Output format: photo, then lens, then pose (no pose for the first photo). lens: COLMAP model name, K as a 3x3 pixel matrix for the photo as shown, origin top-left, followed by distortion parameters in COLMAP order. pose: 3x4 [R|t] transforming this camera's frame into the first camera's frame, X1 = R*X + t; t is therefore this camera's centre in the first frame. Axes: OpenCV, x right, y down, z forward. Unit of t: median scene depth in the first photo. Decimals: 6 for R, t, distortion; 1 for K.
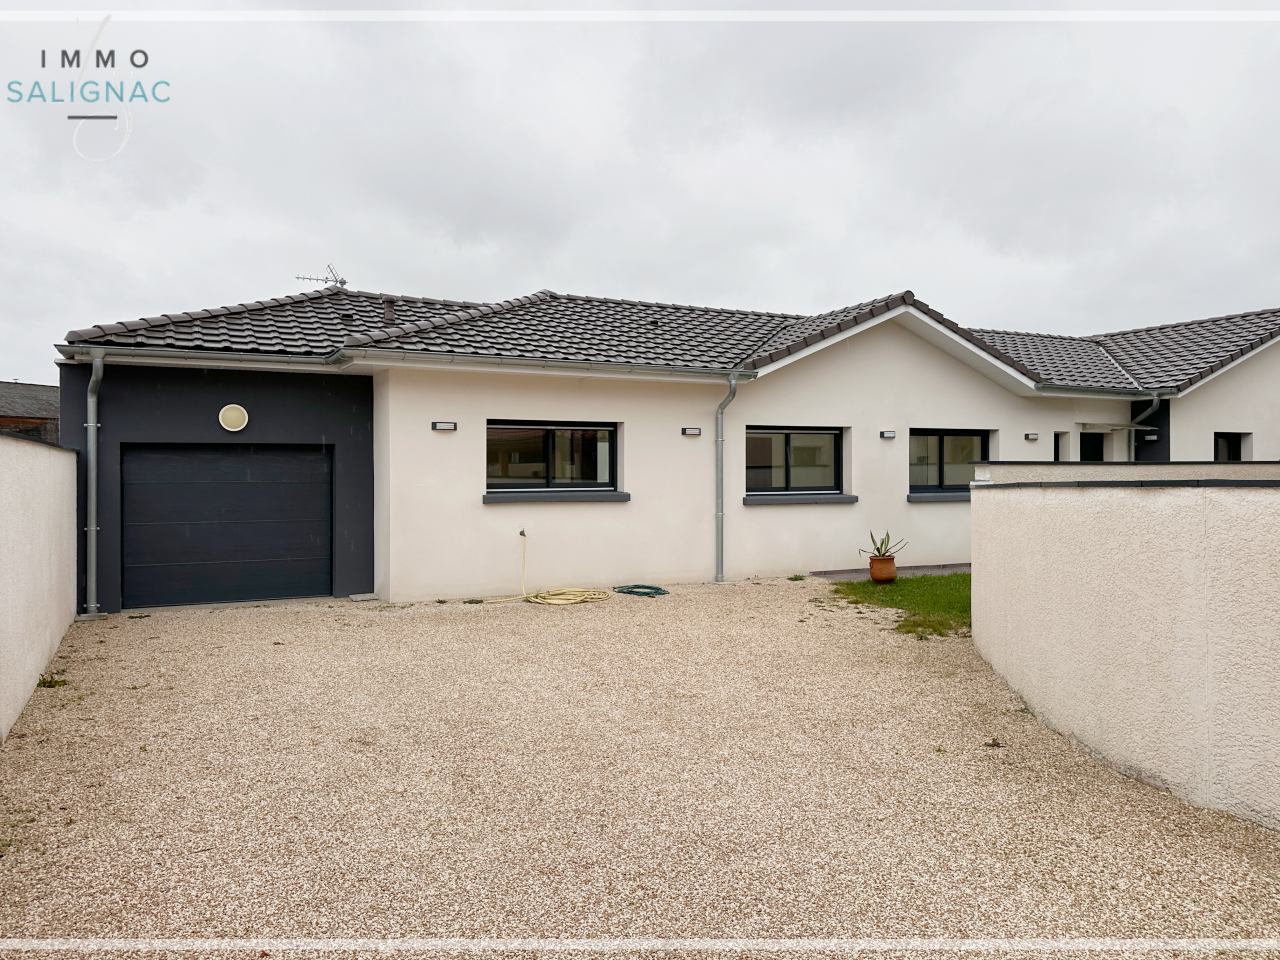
lens RADIAL K [[953.4, 0, 591.8], [0, 953.4, 487.1], [0, 0, 1]] dist [0.030384, -0.020549]
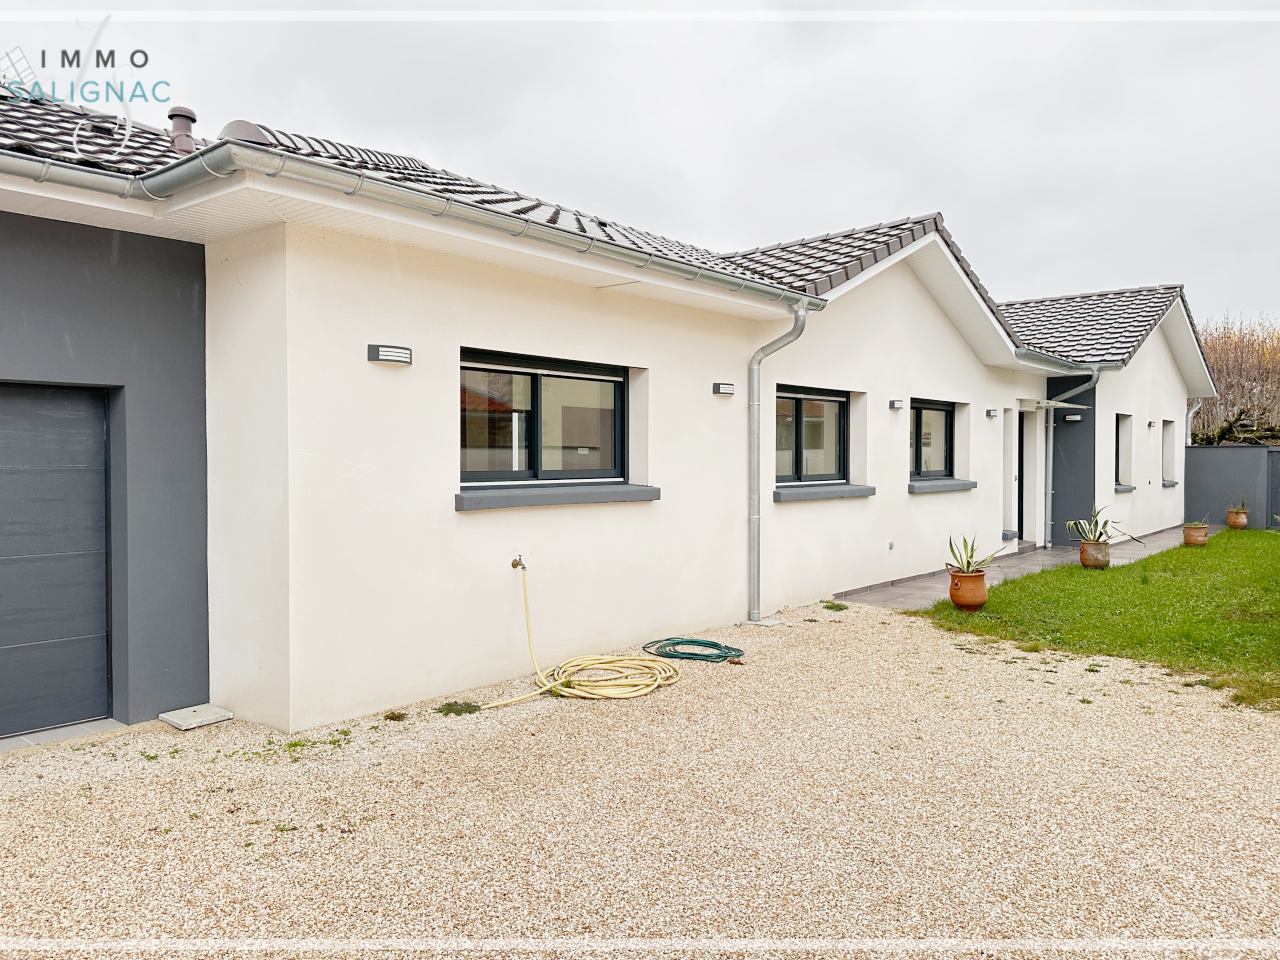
lens RADIAL K [[953.4, 0, 616.6], [0, 953.4, 472.8], [0, 0, 1]] dist [0.030384, -0.020549]
pose [[0.907120, -0.000312, 0.420873, -0.212398], [-0.003205, 0.999966, 0.007648, -0.006221], [-0.420861, -0.008287, 0.907087, 0.420890]]
